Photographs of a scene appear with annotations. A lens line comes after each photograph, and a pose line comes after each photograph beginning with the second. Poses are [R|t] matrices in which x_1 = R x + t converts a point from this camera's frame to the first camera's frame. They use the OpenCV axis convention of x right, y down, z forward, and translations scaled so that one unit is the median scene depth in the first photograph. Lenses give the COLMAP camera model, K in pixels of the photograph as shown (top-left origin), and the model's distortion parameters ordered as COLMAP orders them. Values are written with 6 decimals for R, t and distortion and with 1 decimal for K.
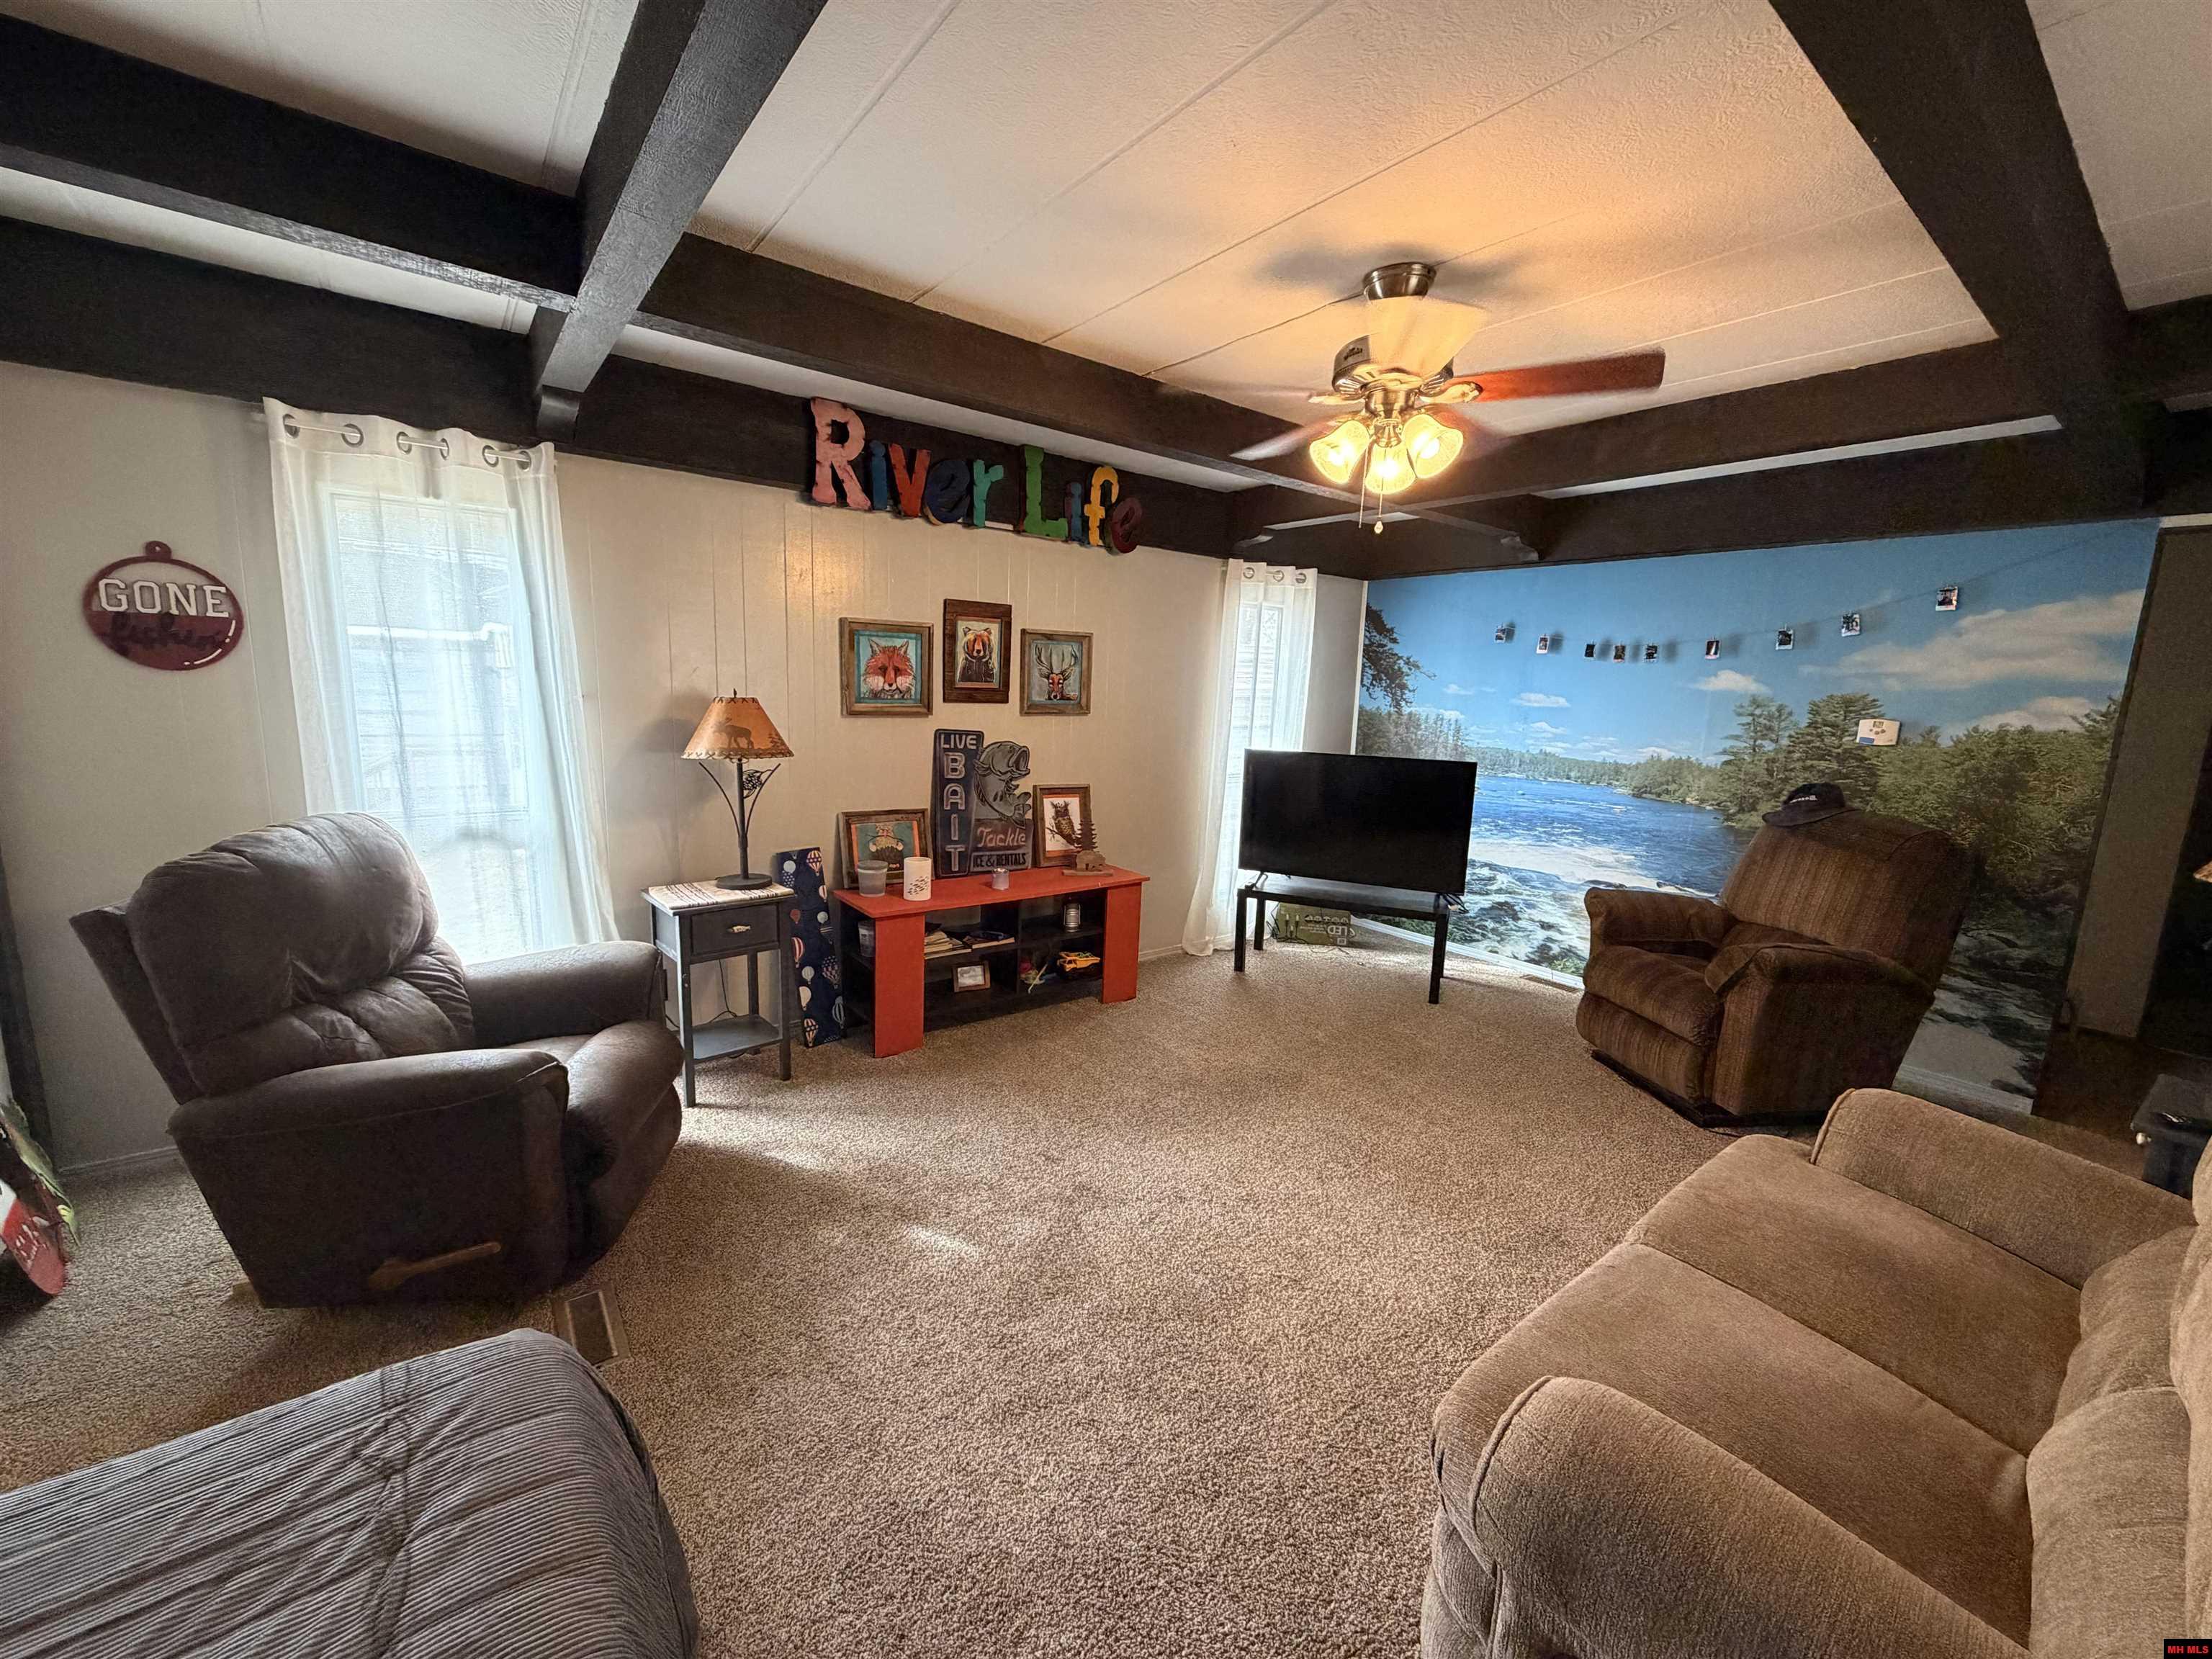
lens RADIAL K [[884.8, 0, 1116.5], [0, 884.8, 829.1], [0, 0, 1]] dist [0.000270, -0.000119]
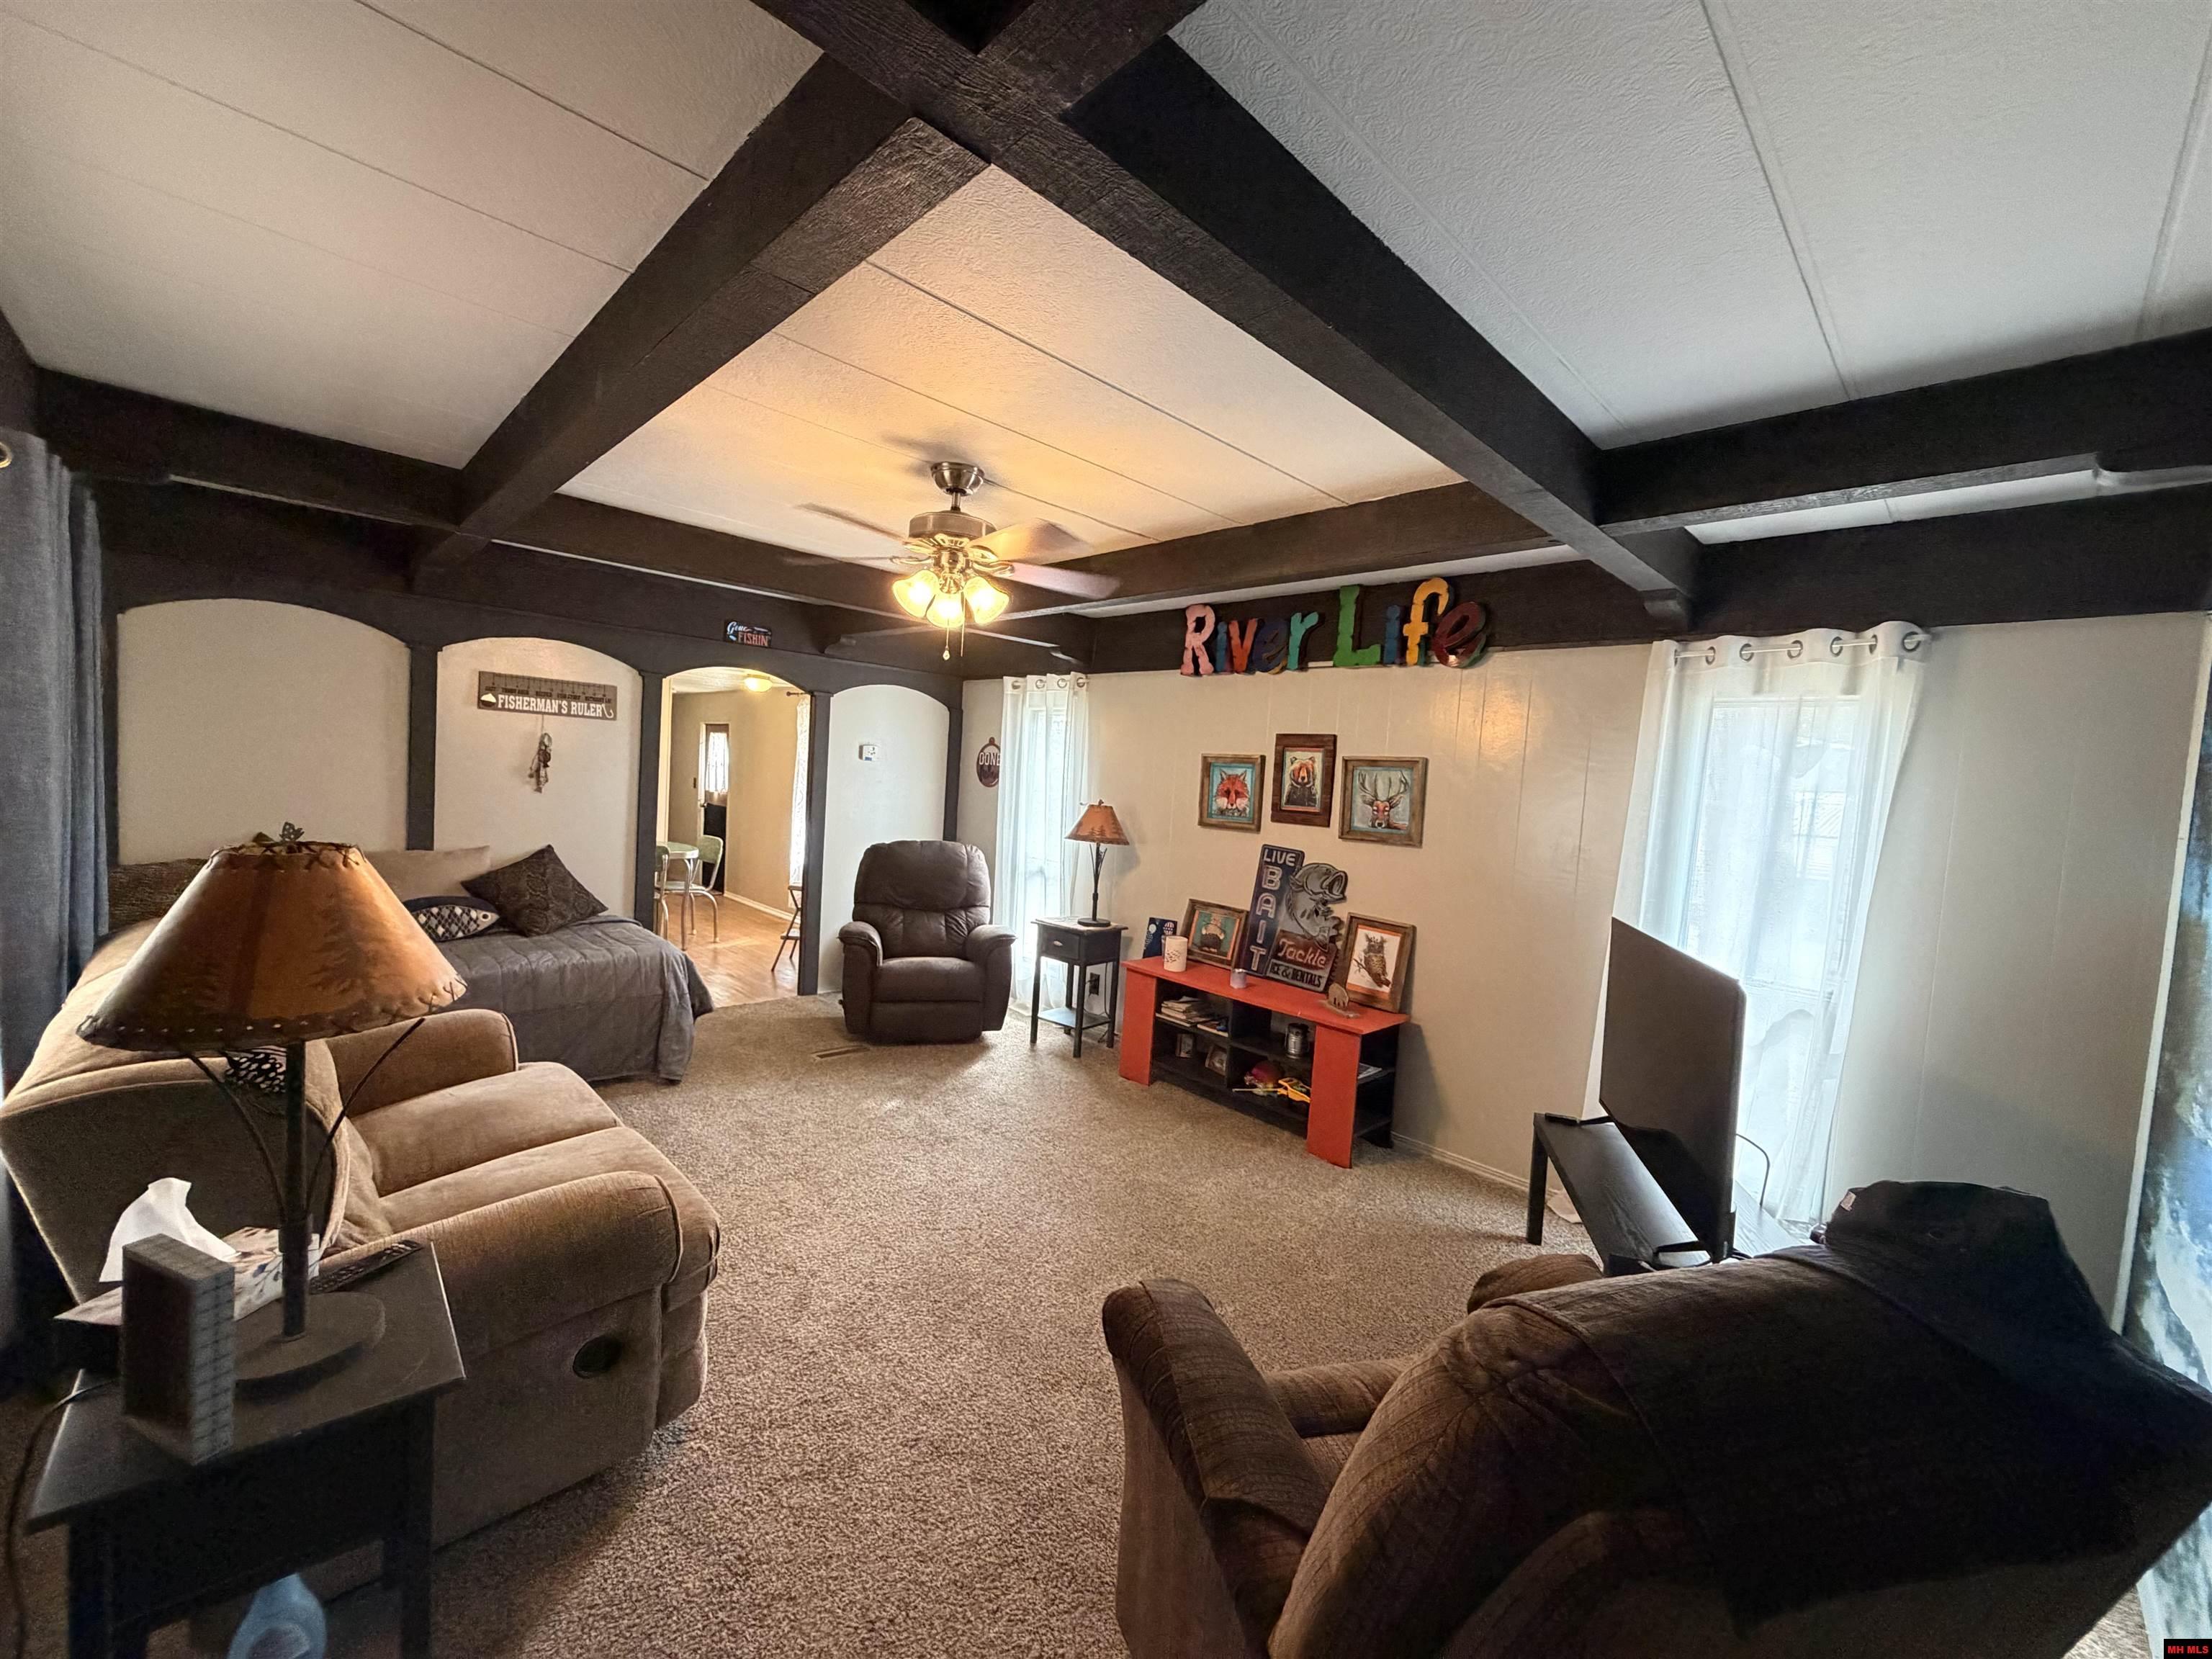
lens RADIAL K [[884.8, 0, 1112.6], [0, 884.8, 841.1], [0, 0, 1]] dist [0.000270, -0.000119]
pose [[0.119446, 0.027197, -0.992468, 0.901561], [-0.236316, 0.971675, -0.001814, -0.067087], [0.964307, 0.234753, 0.122490, 0.653624]]
